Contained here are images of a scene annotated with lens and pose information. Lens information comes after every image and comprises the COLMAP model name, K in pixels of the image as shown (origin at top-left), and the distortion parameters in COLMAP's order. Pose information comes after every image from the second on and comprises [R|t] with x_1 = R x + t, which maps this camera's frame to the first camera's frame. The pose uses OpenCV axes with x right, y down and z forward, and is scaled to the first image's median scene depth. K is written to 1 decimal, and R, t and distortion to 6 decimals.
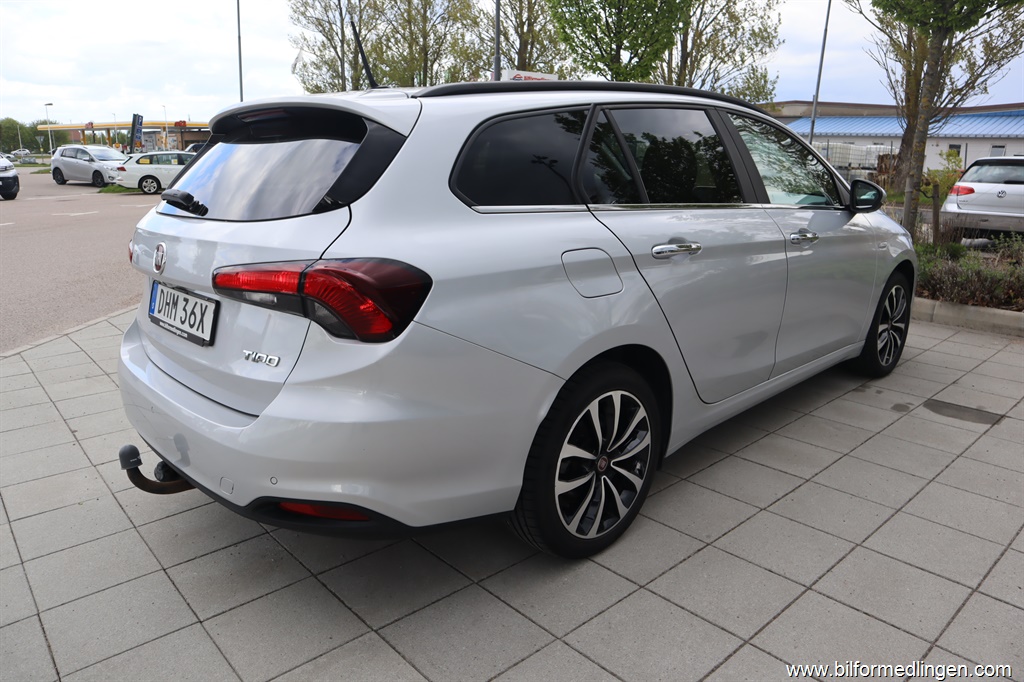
lens RADIAL K [[709.9, 0, 509.4], [0, 709.9, 337.9], [0, 0, 1]] dist [-0.127183, 0.073393]
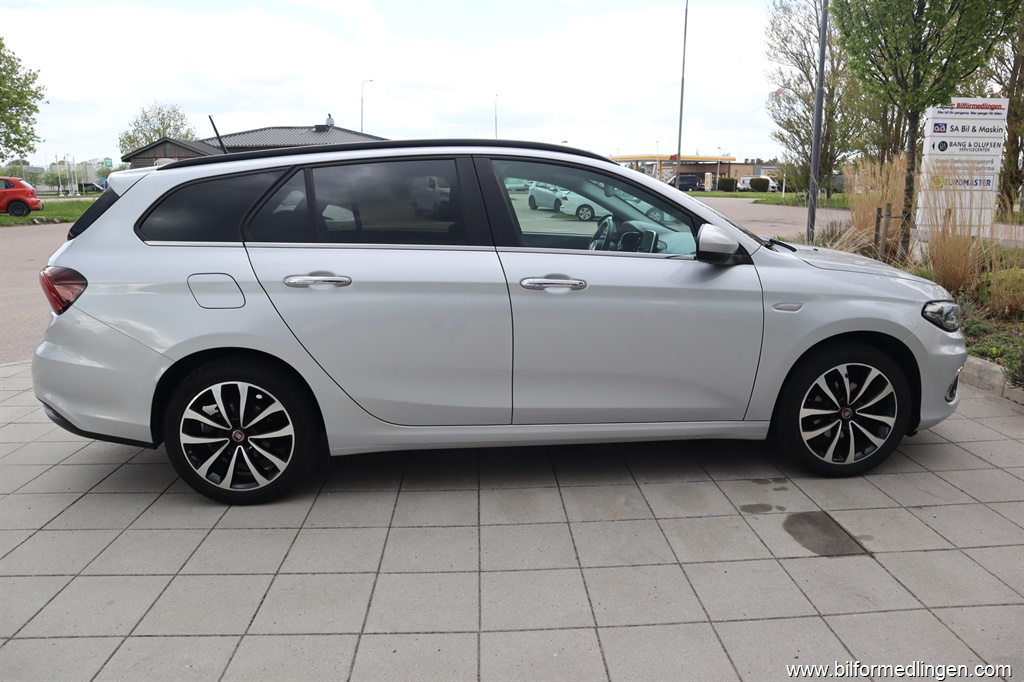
lens RADIAL K [[709.9, 0, 509.4], [0, 709.9, 337.9], [0, 0, 1]] dist [-0.127183, 0.073393]
pose [[0.779050, 0.124124, -0.614552, 0.852038], [-0.151903, 0.988370, 0.007063, -0.059145], [0.608282, 0.087850, 0.788845, 0.168962]]
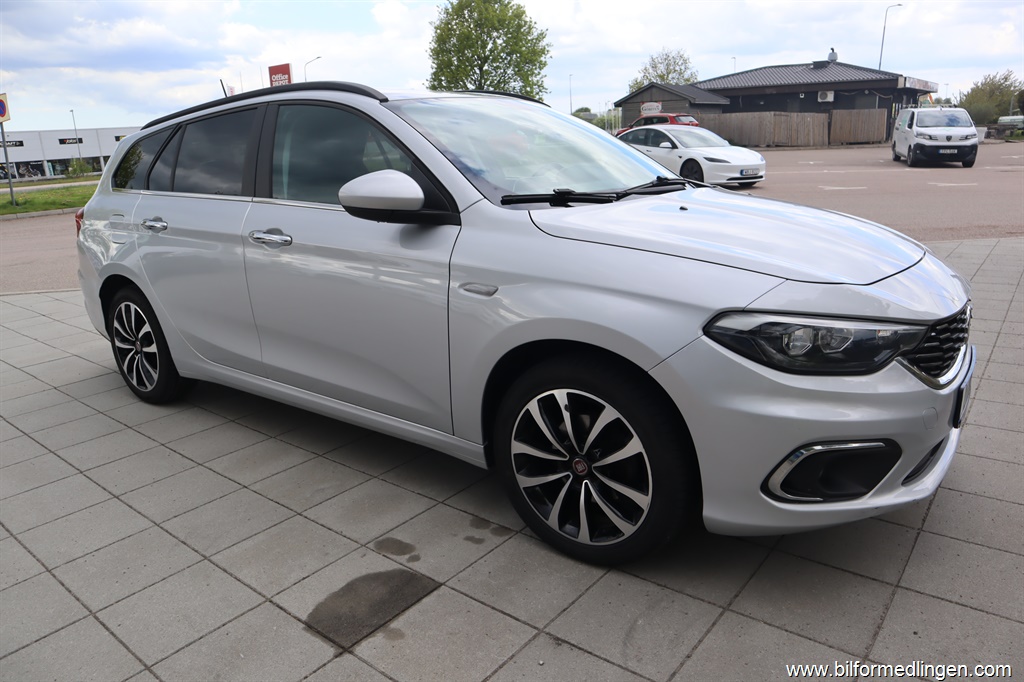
lens RADIAL K [[709.9, 0, 509.4], [0, 709.9, 337.9], [0, 0, 1]] dist [-0.127183, 0.073393]
pose [[0.170127, 0.253895, -0.952153, 1.183403], [-0.207398, 0.953821, 0.217282, -0.244011], [0.963350, 0.160509, 0.214928, 0.970167]]
